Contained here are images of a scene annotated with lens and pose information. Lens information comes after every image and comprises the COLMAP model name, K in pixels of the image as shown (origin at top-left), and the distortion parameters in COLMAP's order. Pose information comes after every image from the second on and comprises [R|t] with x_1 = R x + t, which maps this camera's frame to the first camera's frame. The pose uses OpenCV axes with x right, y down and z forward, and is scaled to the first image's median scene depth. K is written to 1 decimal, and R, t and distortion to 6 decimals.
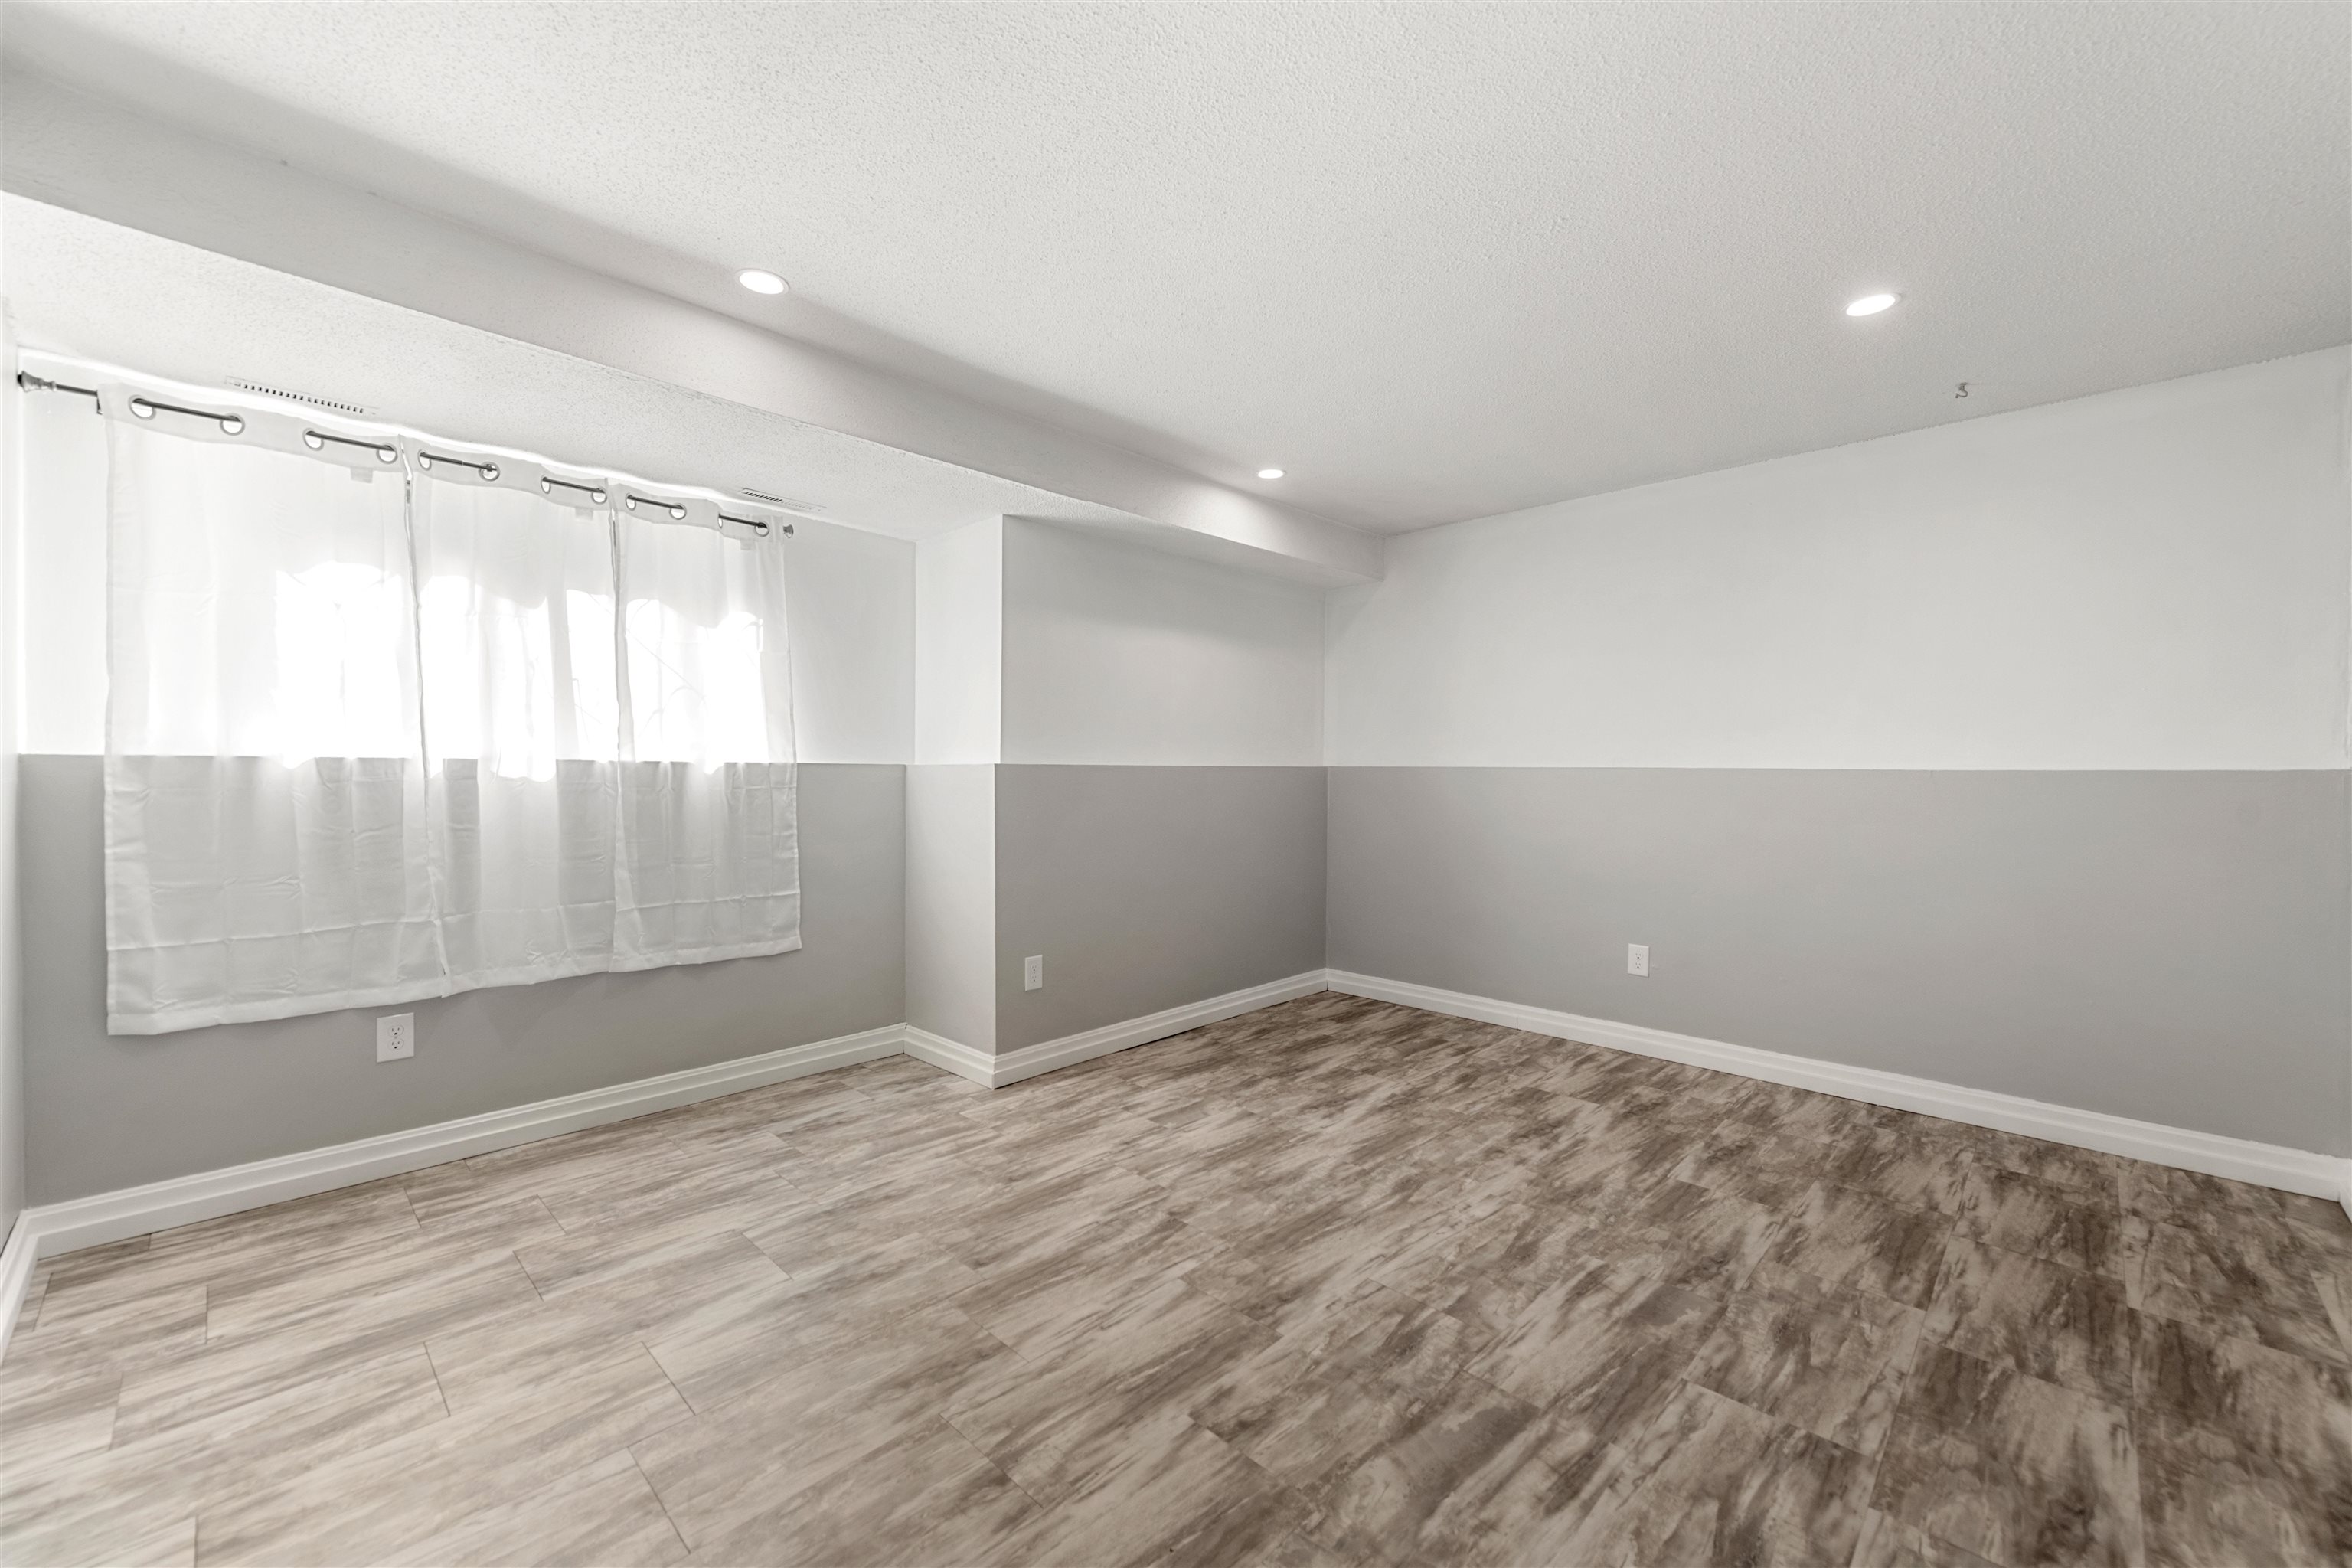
lens RADIAL K [[924.0, 0, 1176.0], [0, 924.0, 784.0], [0, 0, 1]] dist [0.018005, -0.006069]
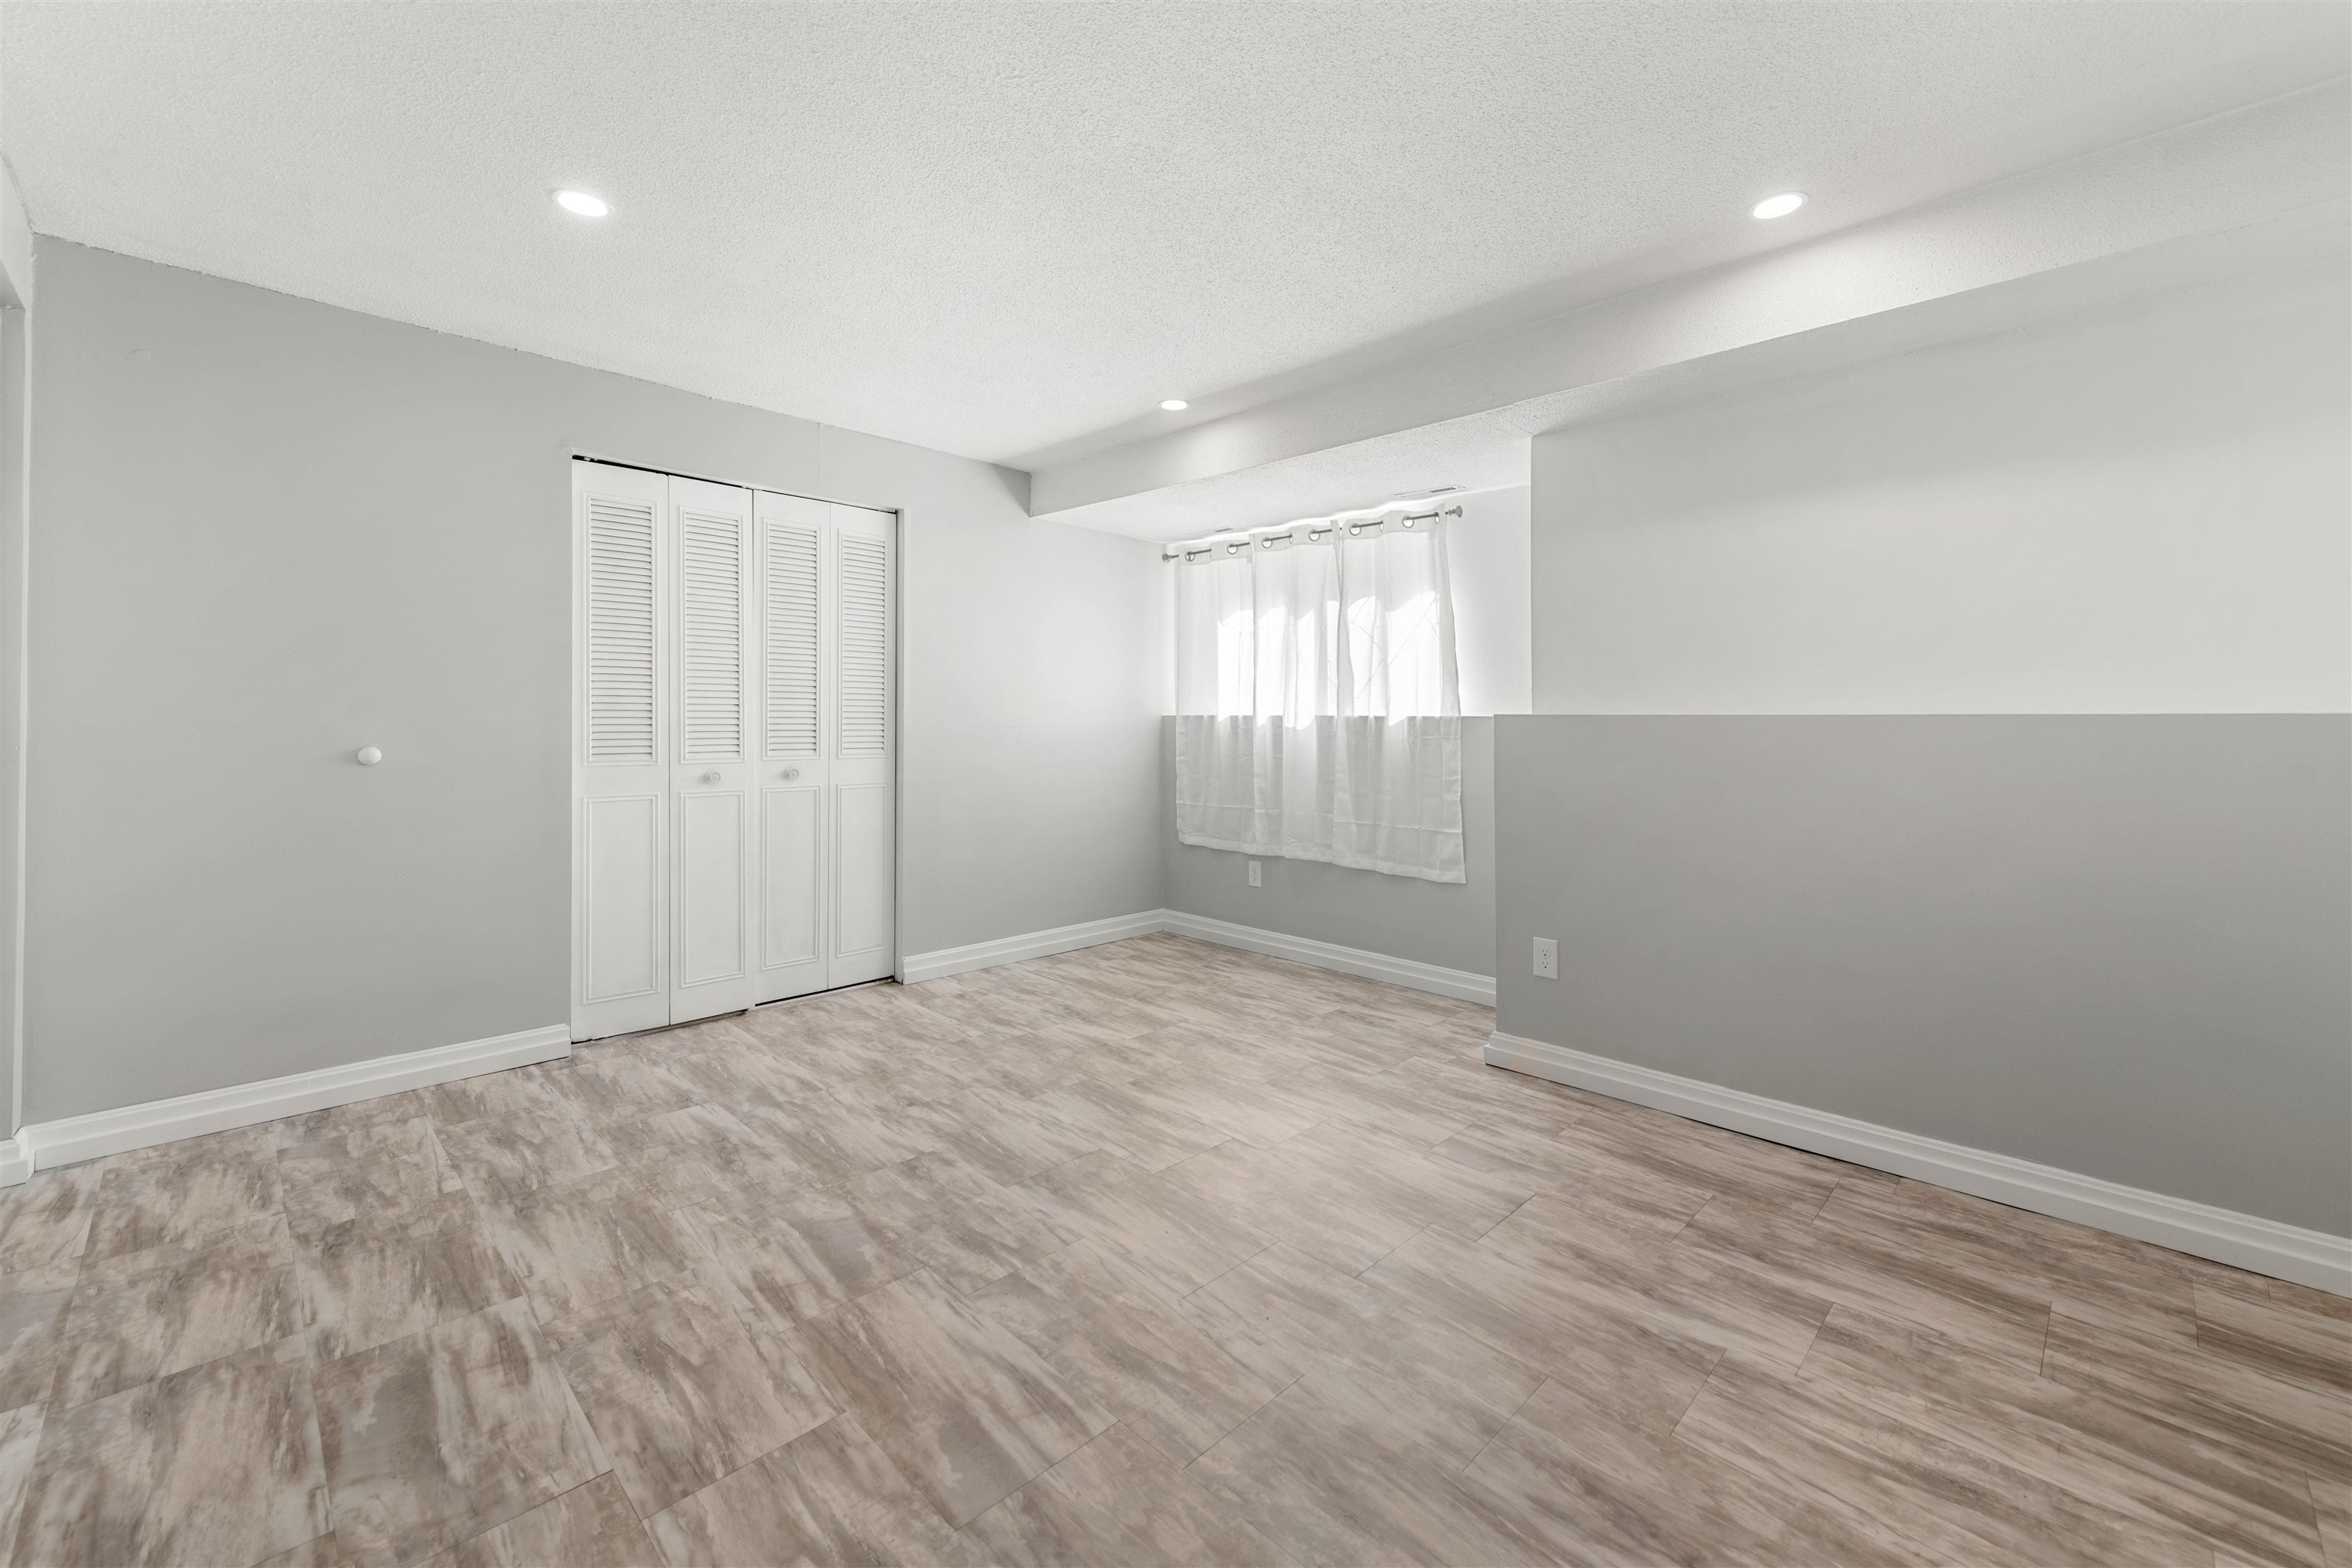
lens RADIAL K [[941.0, 0, 1184.8], [0, 941.0, 728.9], [0, 0, 1]] dist [0.019715, -0.008920]
pose [[-0.001393, 0.002114, -0.999997, 0.995675], [-0.024223, 0.999704, 0.002147, -0.002947], [0.999706, 0.024226, -0.001341, 0.911694]]
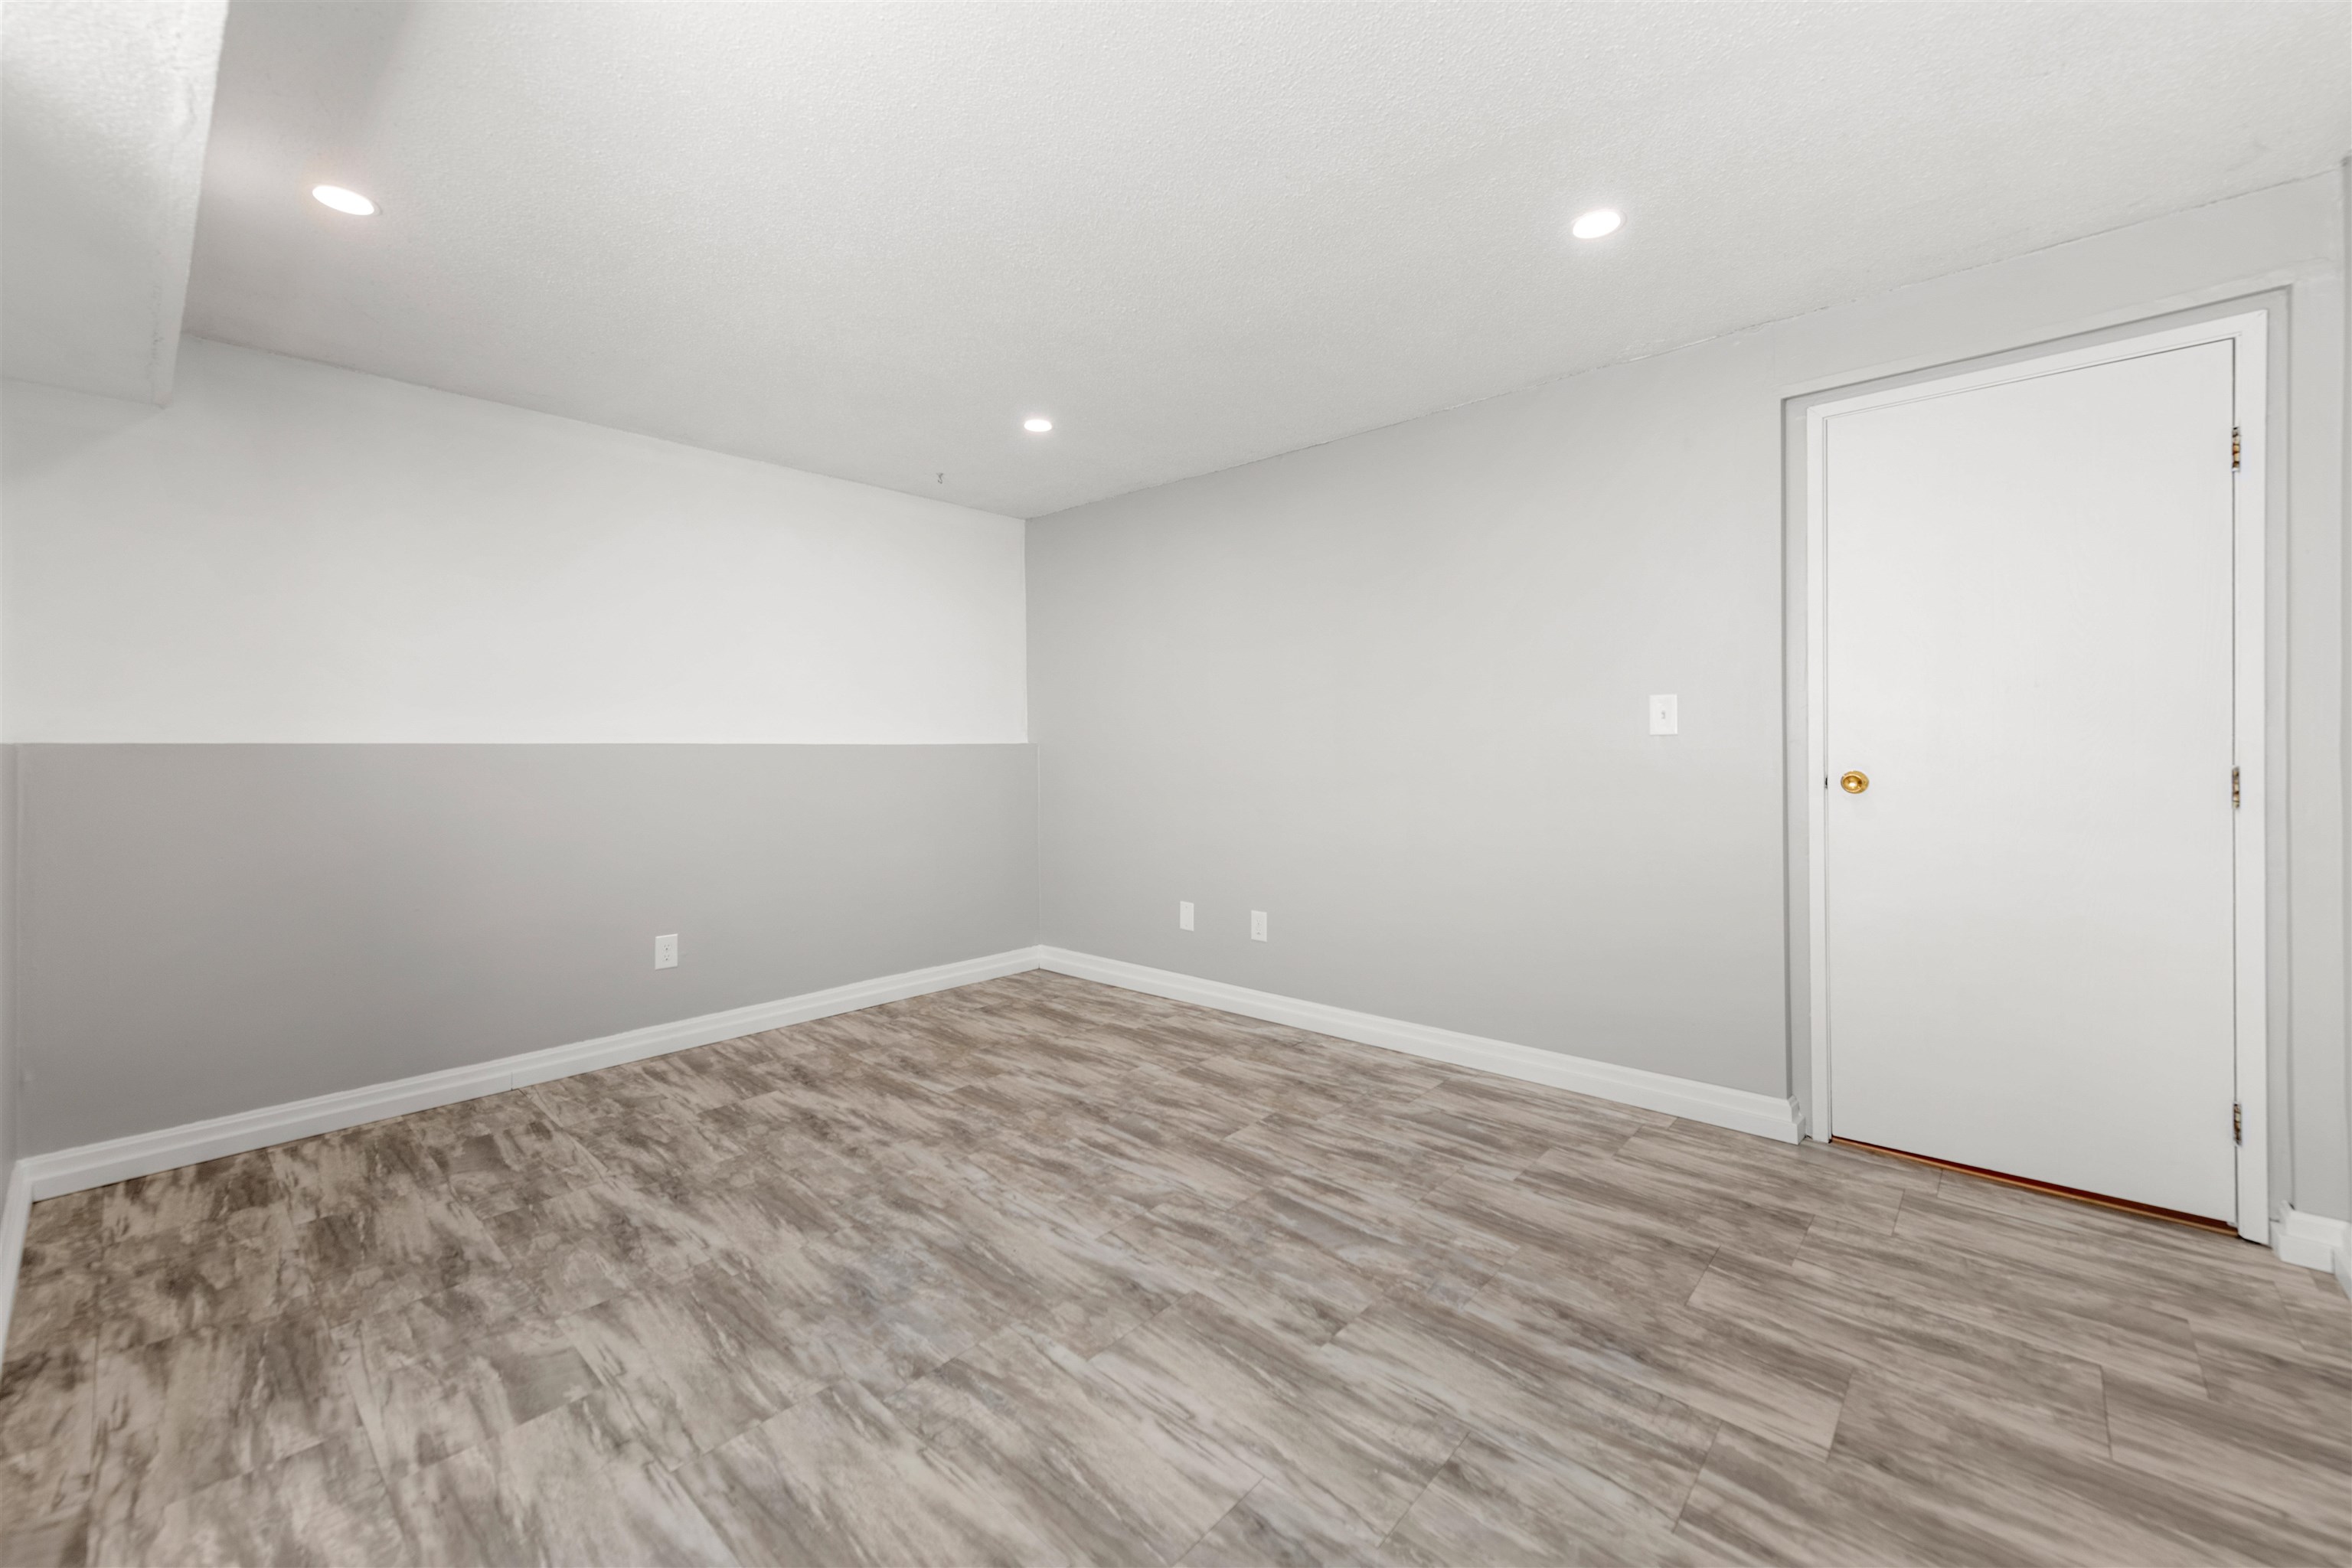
lens RADIAL K [[949.5, 0, 1173.2], [0, 949.5, 750.5], [0, 0, 1]] dist [0.009197, -0.000353]
pose [[-0.042931, -0.008874, 0.999039, -0.698265], [0.025226, 0.999632, 0.009964, -0.011158], [-0.998760, 0.025630, -0.042692, 0.788088]]
